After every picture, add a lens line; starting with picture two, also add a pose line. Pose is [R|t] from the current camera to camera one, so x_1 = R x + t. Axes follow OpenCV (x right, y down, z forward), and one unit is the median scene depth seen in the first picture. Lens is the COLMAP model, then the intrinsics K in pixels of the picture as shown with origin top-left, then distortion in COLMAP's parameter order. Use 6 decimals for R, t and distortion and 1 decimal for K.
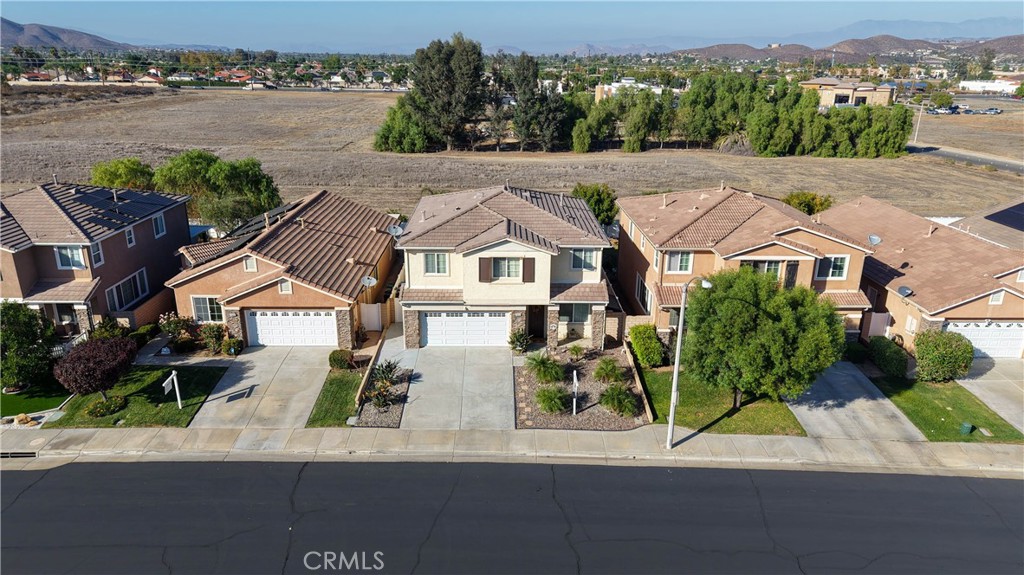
lens RADIAL K [[681.7, 0, 516.2], [0, 681.7, 289.8], [0, 0, 1]] dist [0.038687, -0.048717]
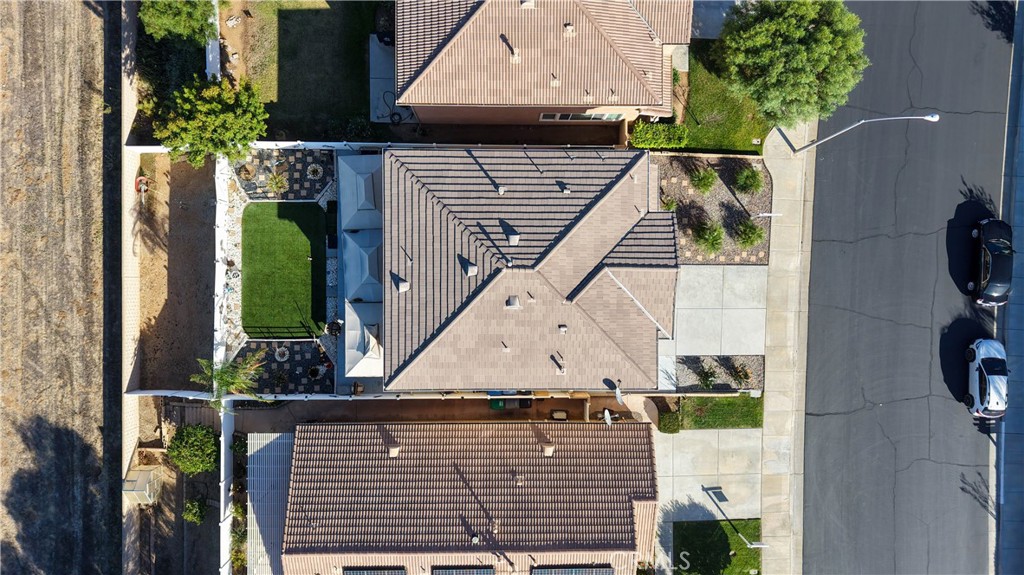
lens RADIAL K [[681.7, 0, 516.2], [0, 681.7, 289.8], [0, 0, 1]] dist [0.038687, -0.048717]
pose [[0.023889, -0.999670, -0.009409, -0.038444], [0.296182, -0.001912, 0.955130, -0.963079], [-0.954833, -0.025604, 0.296039, 0.877214]]
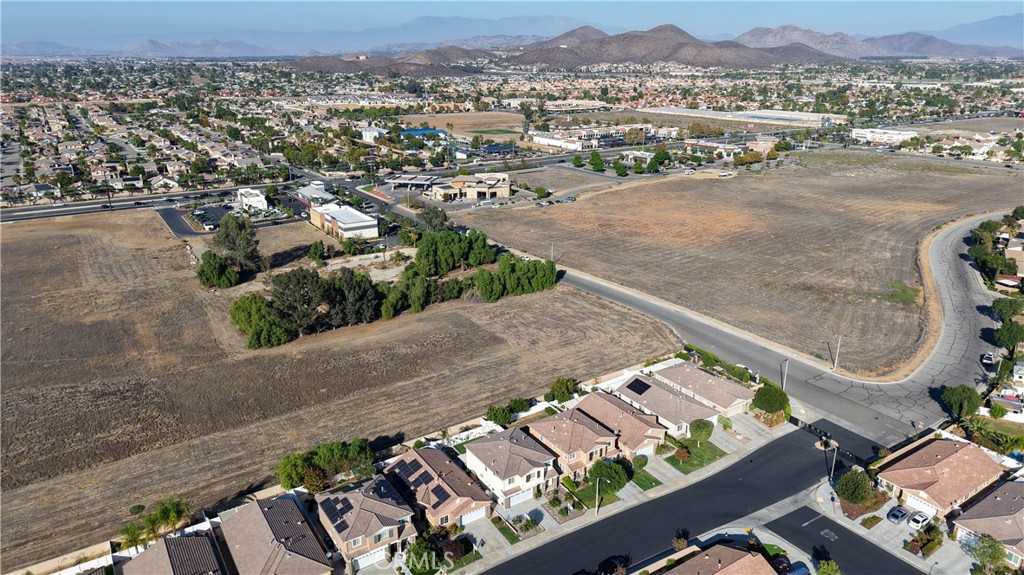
lens RADIAL K [[681.7, 0, 516.2], [0, 681.7, 289.8], [0, 0, 1]] dist [0.038687, -0.048717]
pose [[0.843950, -0.185911, 0.503175, -1.506588], [0.181034, 0.981701, 0.059076, -1.075010], [-0.504950, 0.041235, 0.862163, -1.754465]]
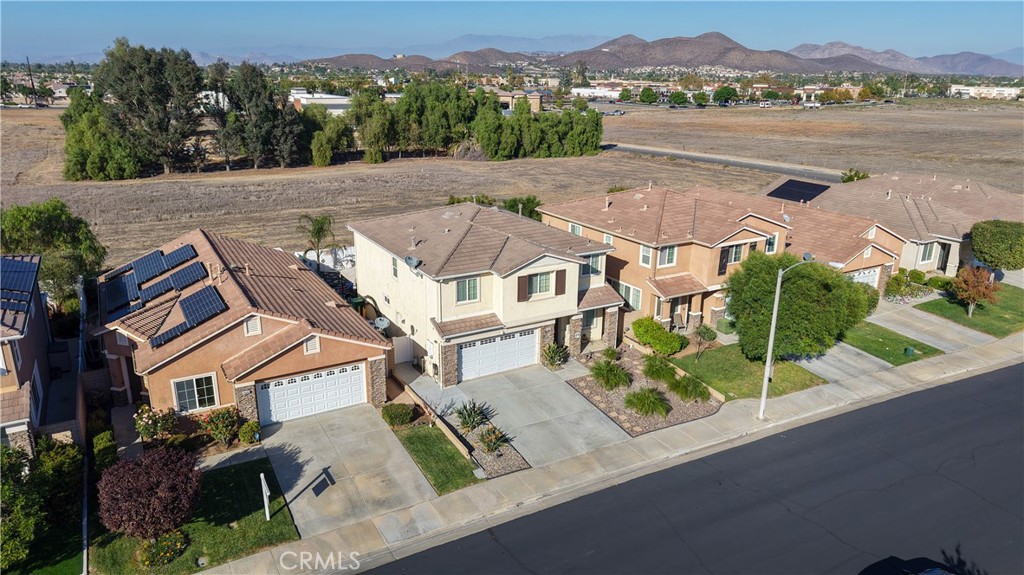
lens RADIAL K [[681.7, 0, 516.2], [0, 681.7, 289.8], [0, 0, 1]] dist [0.038687, -0.048717]
pose [[0.873051, -0.148158, 0.464576, -0.482545], [0.154011, 0.987738, 0.025575, -0.051862], [-0.462668, 0.049222, 0.885164, 0.145475]]
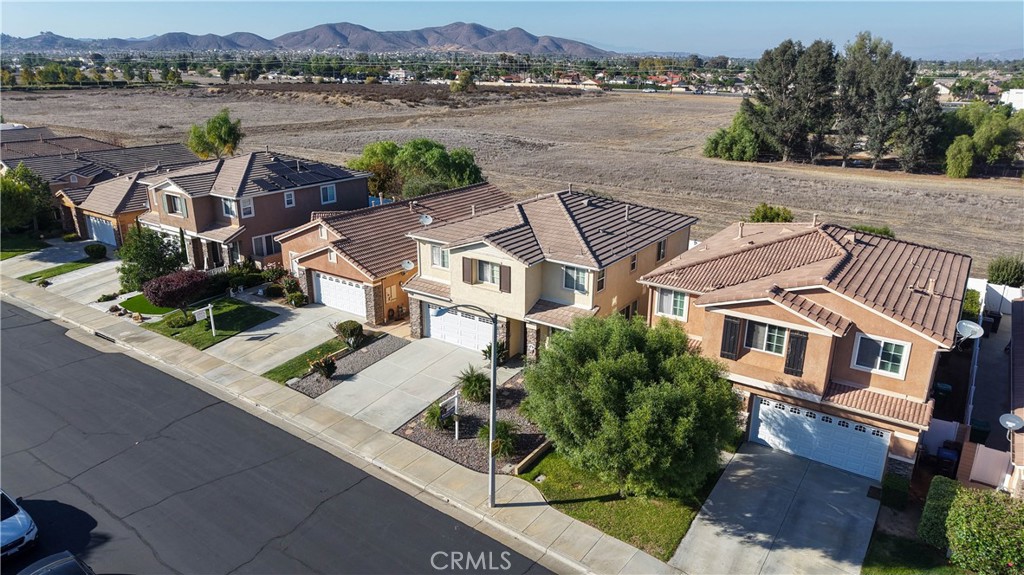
lens RADIAL K [[681.7, 0, 516.2], [0, 681.7, 289.8], [0, 0, 1]] dist [0.038687, -0.048717]
pose [[0.809127, 0.184574, -0.557895, 0.526432], [-0.189049, 0.980680, 0.050267, -0.061400], [0.556394, 0.064797, 0.828388, 0.236802]]
